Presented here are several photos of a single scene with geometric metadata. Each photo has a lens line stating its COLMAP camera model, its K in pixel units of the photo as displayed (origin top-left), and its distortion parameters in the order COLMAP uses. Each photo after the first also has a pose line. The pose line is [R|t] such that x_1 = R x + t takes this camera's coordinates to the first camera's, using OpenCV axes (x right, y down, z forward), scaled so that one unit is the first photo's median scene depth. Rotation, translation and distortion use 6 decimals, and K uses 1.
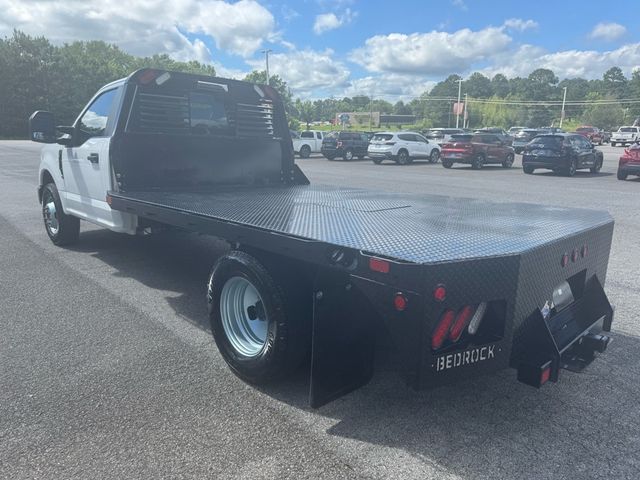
lens RADIAL K [[452.8, 0, 316.4], [0, 452.8, 232.1], [0, 0, 1]] dist [0.020721, -0.019507]
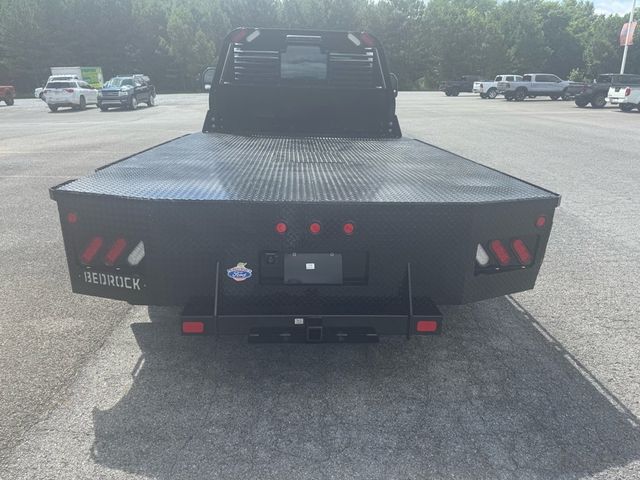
lens RADIAL K [[452.8, 0, 321.7], [0, 452.8, 231.5], [0, 0, 1]] dist [0.020721, -0.019507]
pose [[0.753675, 0.194485, -0.627814, 1.103383], [-0.129977, 0.980456, 0.147692, -0.067910], [0.644267, -0.029710, 0.764223, 0.351862]]
